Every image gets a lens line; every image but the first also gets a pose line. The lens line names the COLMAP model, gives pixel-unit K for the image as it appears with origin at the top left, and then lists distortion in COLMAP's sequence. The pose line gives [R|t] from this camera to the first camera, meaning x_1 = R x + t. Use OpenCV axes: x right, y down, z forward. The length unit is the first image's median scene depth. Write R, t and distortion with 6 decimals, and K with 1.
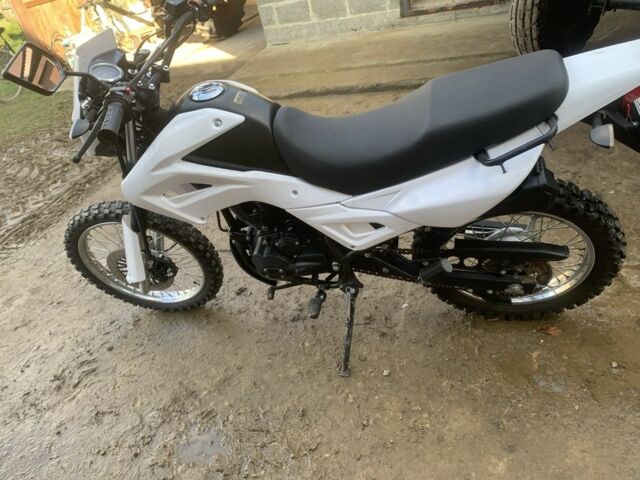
lens RADIAL K [[488.9, 0, 319.9], [0, 488.9, 240.2], [0, 0, 1]] dist [0.001441, -0.001924]
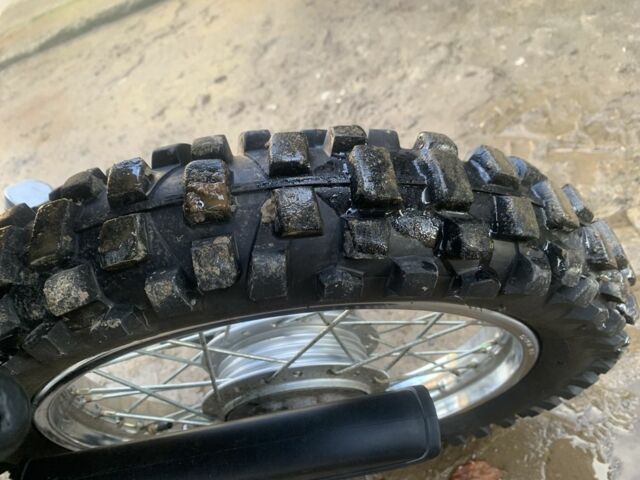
lens RADIAL K [[488.9, 0, 320.1], [0, 488.9, 239.9], [0, 0, 1]] dist [0.001441, -0.001924]
pose [[0.942262, -0.323067, 0.088145, 0.264582], [0.306935, 0.938446, 0.158458, -0.062803], [-0.133912, -0.122254, 0.983423, 0.452169]]
